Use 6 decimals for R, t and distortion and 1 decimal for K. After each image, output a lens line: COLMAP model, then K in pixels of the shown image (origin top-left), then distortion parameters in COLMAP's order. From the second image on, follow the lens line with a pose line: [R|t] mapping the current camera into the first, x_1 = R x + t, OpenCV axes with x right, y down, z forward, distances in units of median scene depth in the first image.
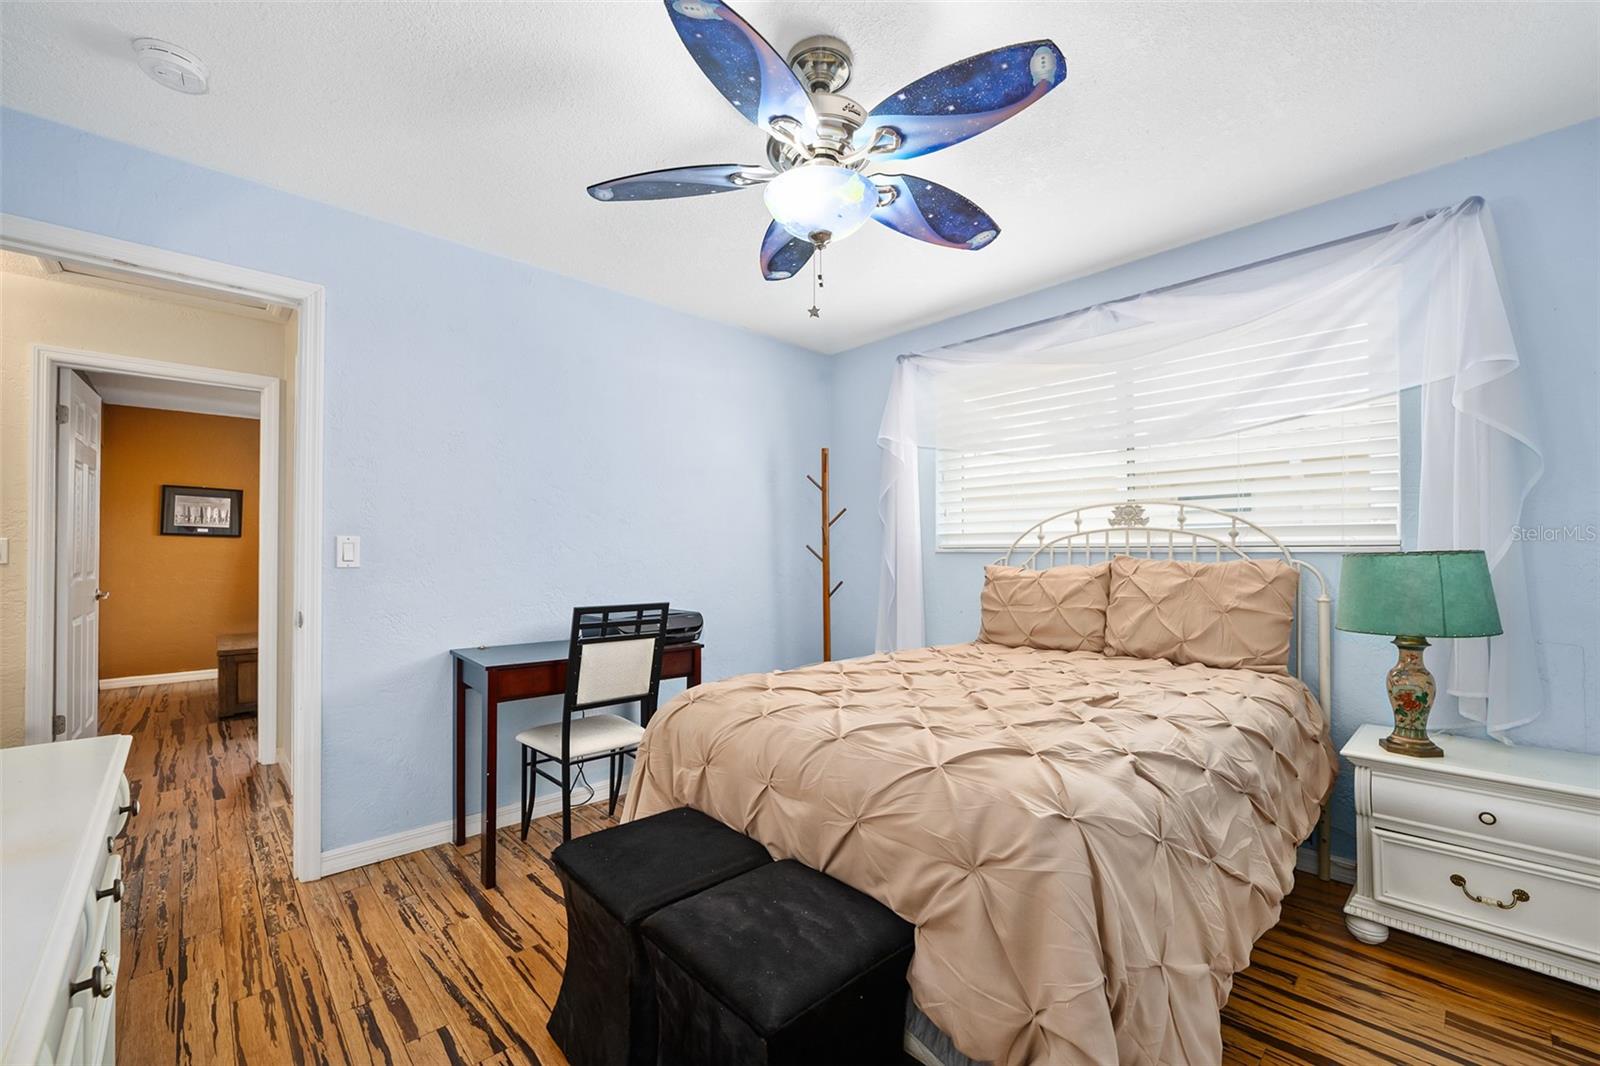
lens RADIAL K [[661.3, 0, 814.7], [0, 661.3, 559.8], [0, 0, 1]] dist [0.000128, 0.000100]
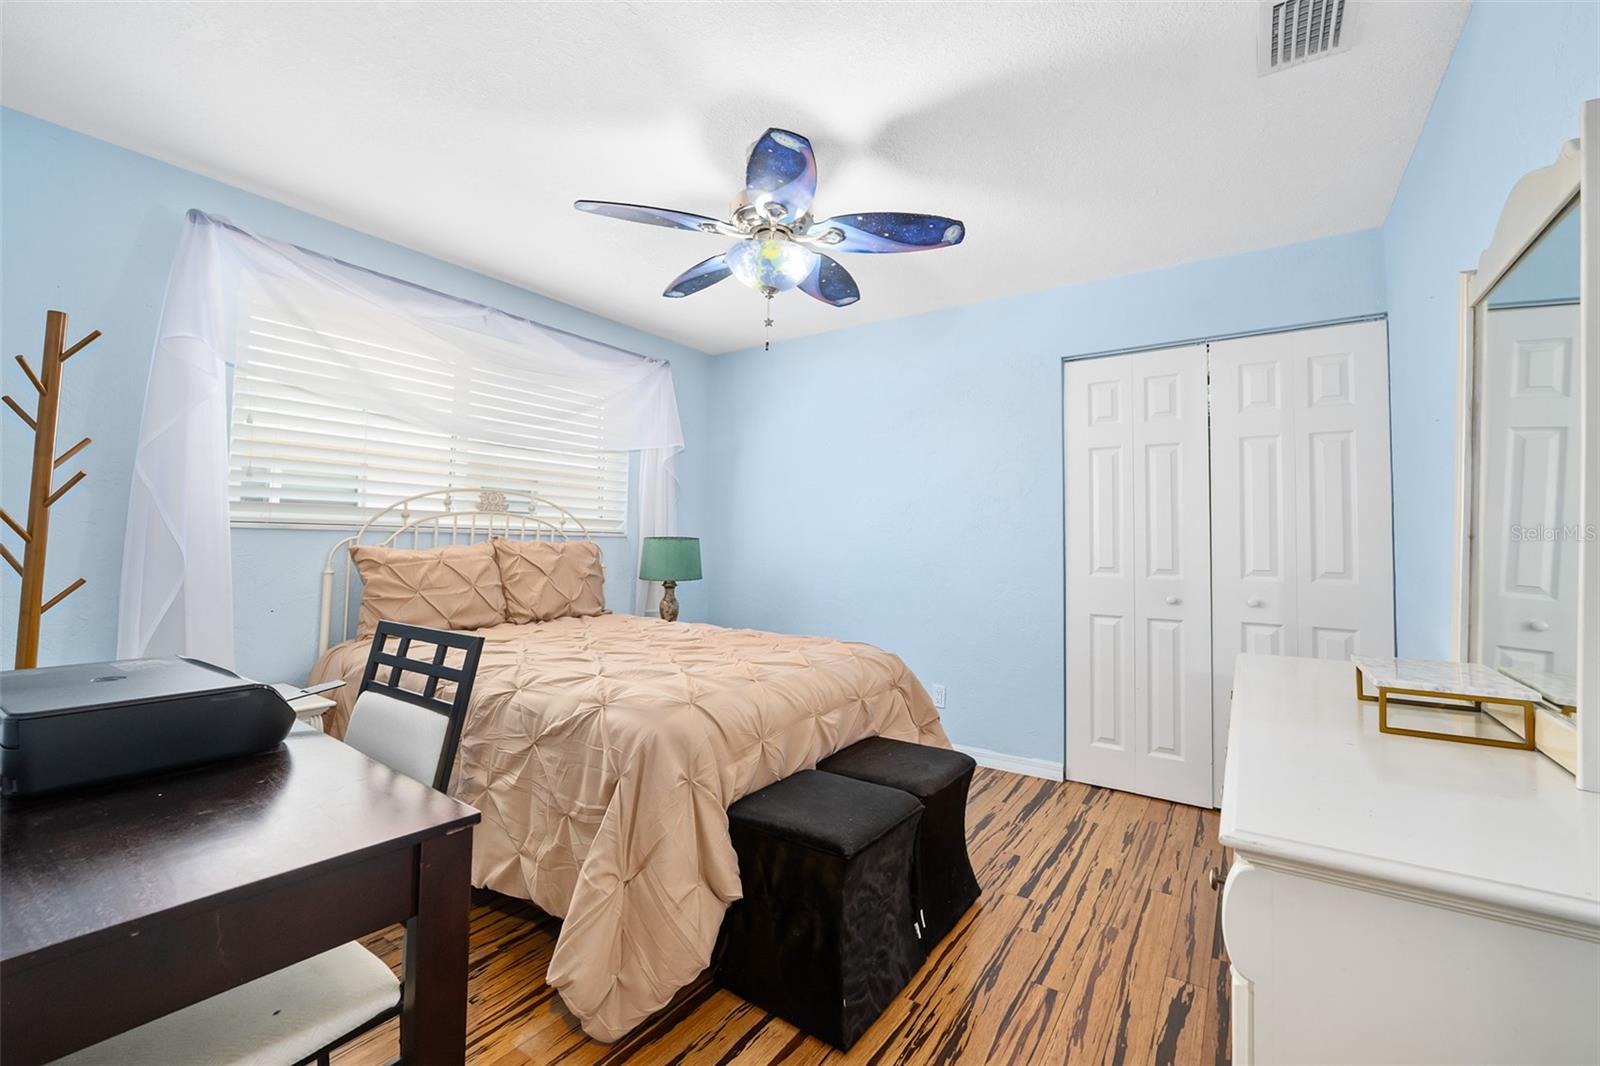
lens RADIAL K [[661.3, 0, 803.0], [0, 661.3, 536.1], [0, 0, 1]] dist [0.000128, 0.000100]
pose [[-0.192638, 0.007339, 0.981243, -0.726620], [-0.009331, 0.999913, -0.009311, -0.001915], [-0.981226, -0.010950, -0.192552, 0.684468]]
